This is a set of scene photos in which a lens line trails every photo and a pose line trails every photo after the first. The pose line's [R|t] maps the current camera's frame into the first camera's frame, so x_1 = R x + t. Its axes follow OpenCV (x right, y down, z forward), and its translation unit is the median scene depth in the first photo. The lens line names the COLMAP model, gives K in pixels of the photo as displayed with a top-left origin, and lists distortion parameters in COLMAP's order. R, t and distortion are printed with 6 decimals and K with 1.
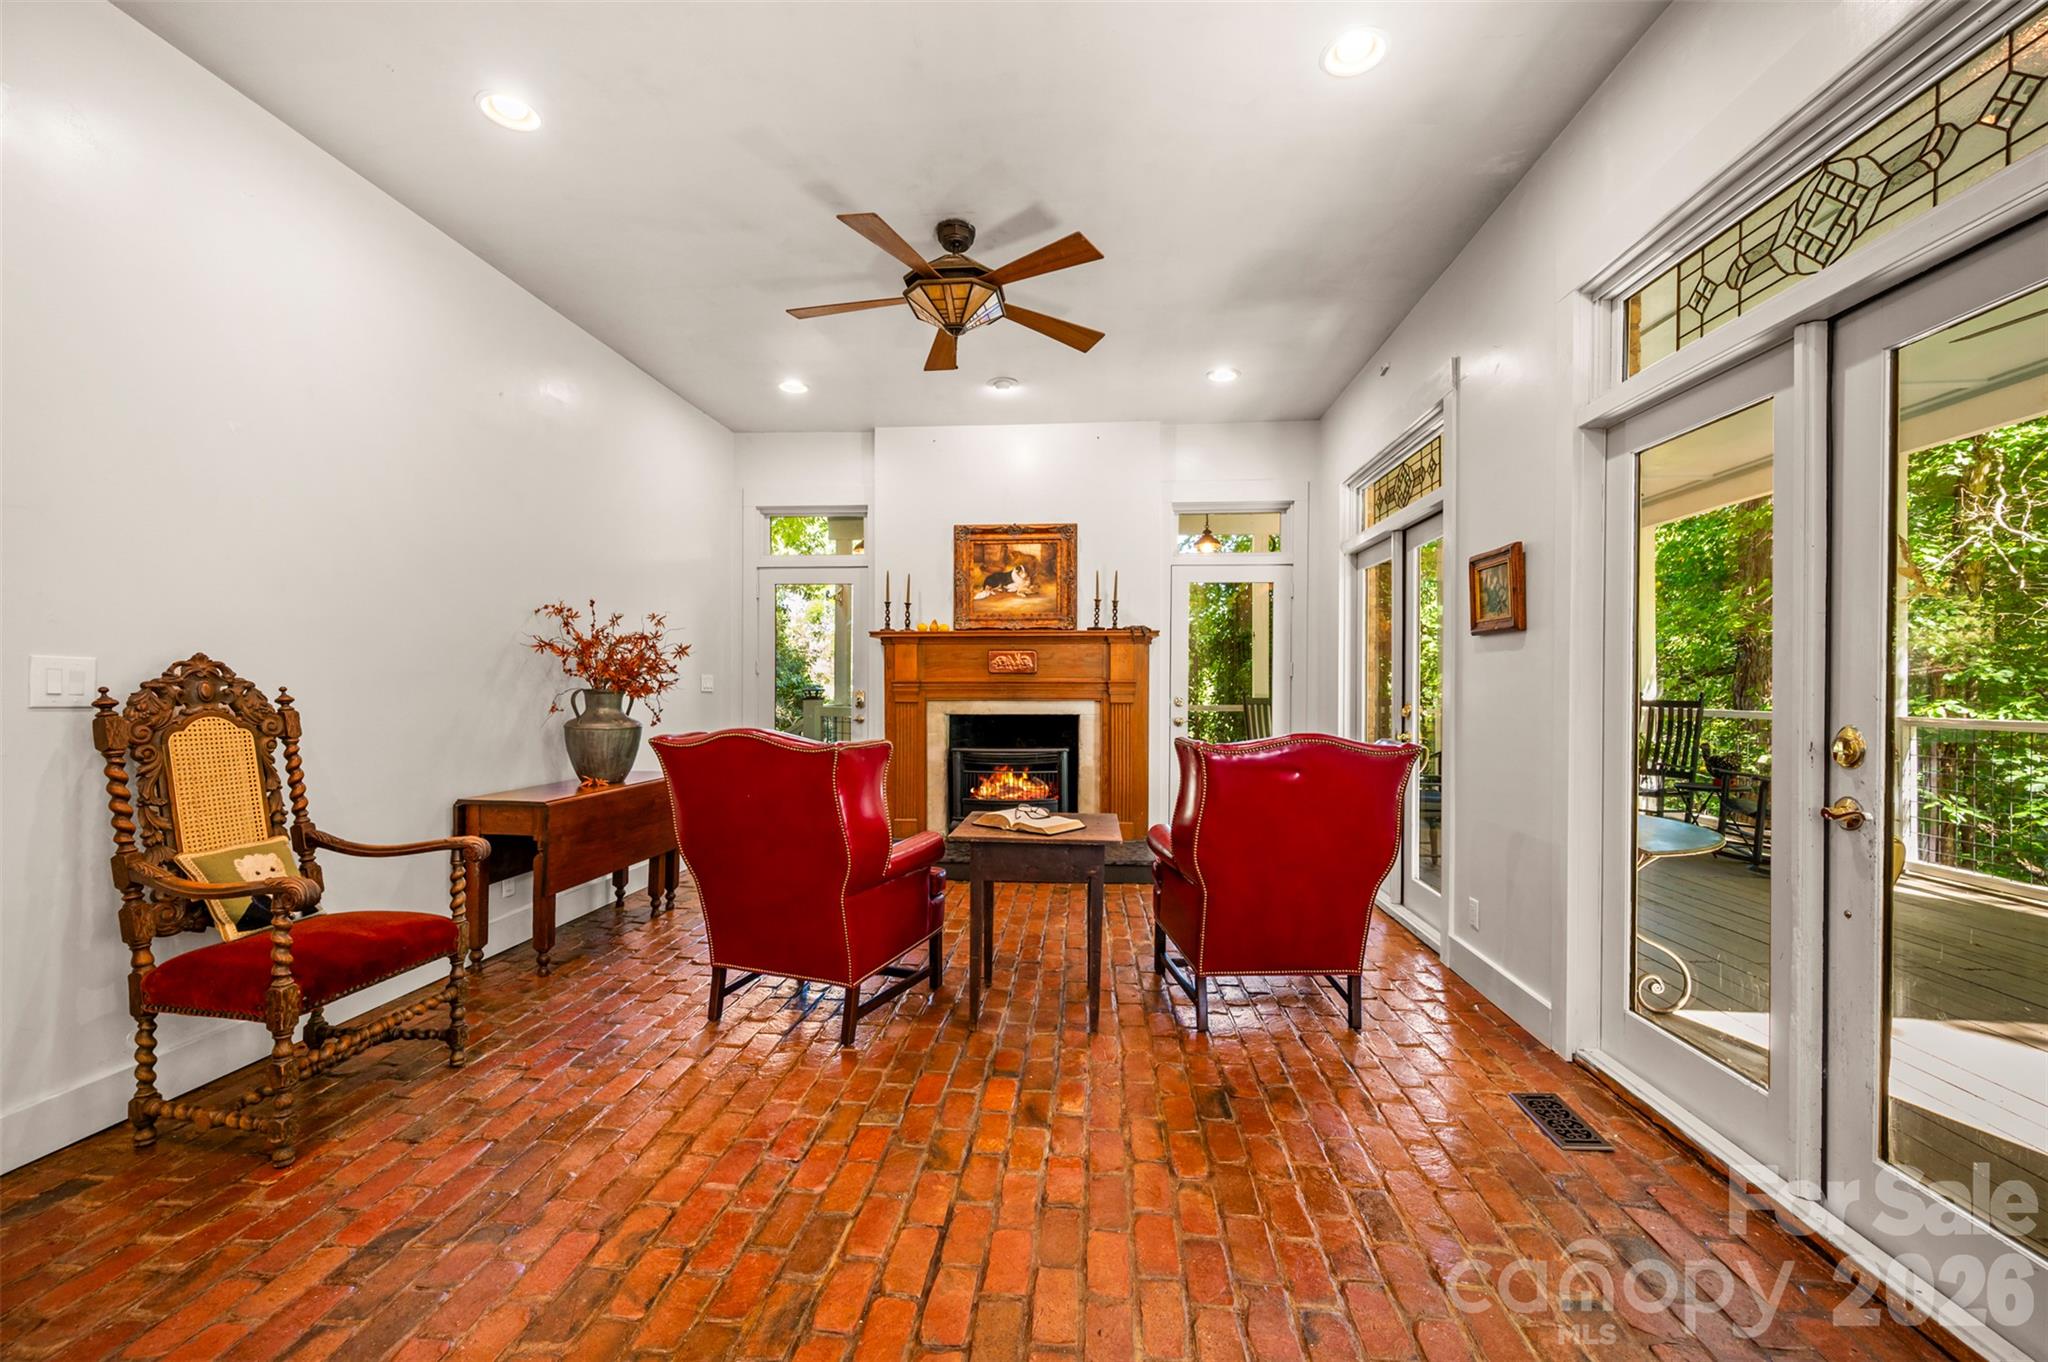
lens RADIAL K [[818.2, 0, 1020.8], [0, 818.2, 684.0], [0, 0, 1]] dist [-0.000638, -0.000320]
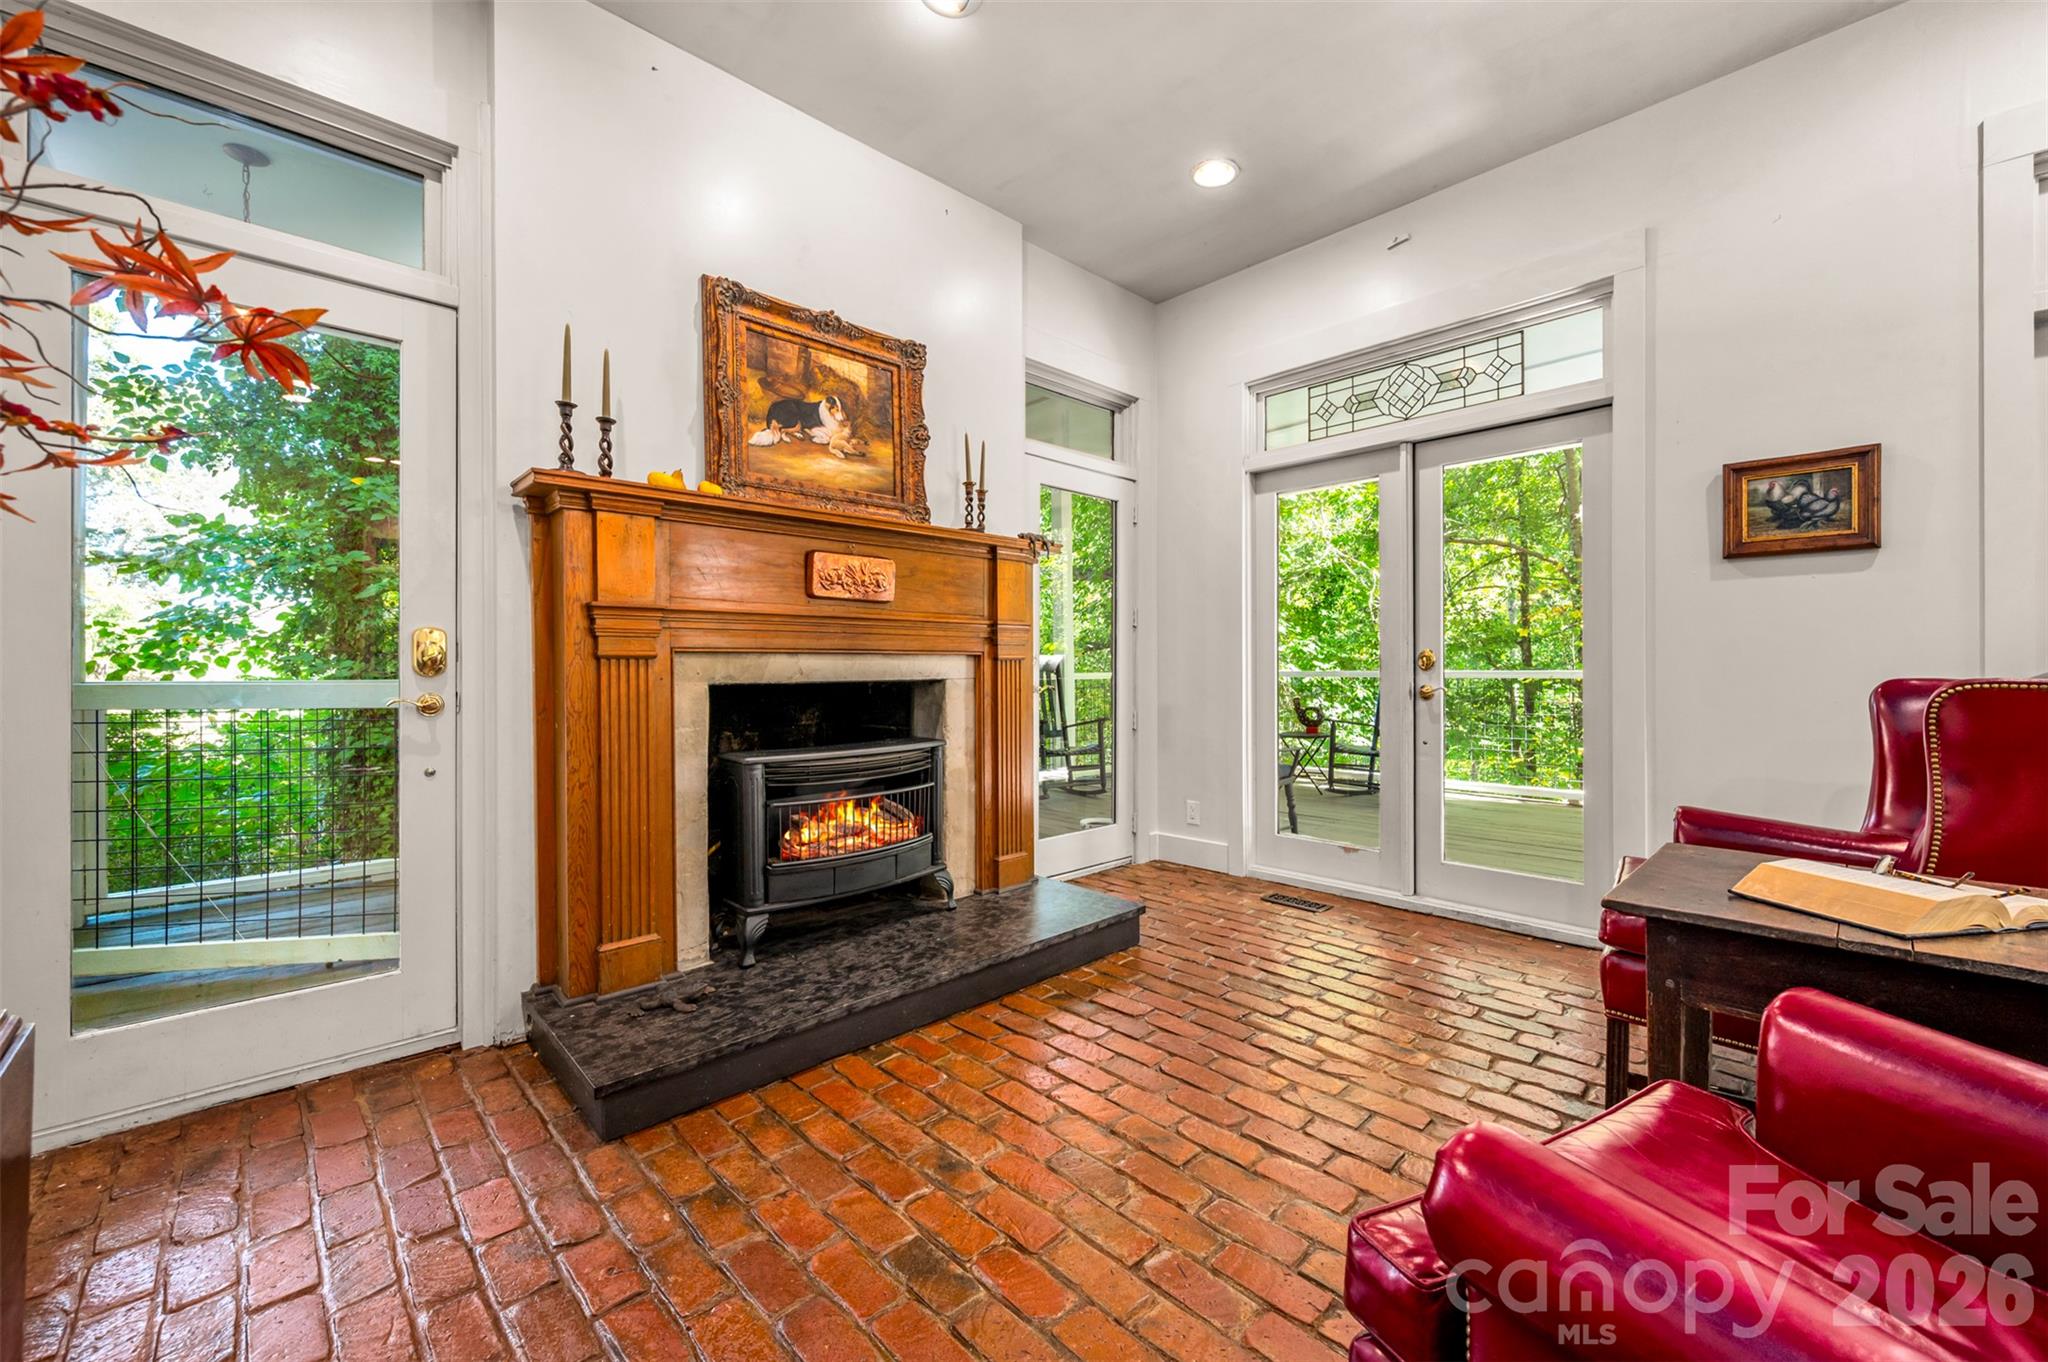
lens RADIAL K [[818.2, 0, 1022.6], [0, 818.2, 675.0], [0, 0, 1]] dist [-0.000638, -0.000320]
pose [[0.662011, -0.005529, 0.749473, -0.312369], [0.002614, 0.999984, 0.005068, 0.030490], [-0.749489, -0.001396, 0.662015, 0.565853]]
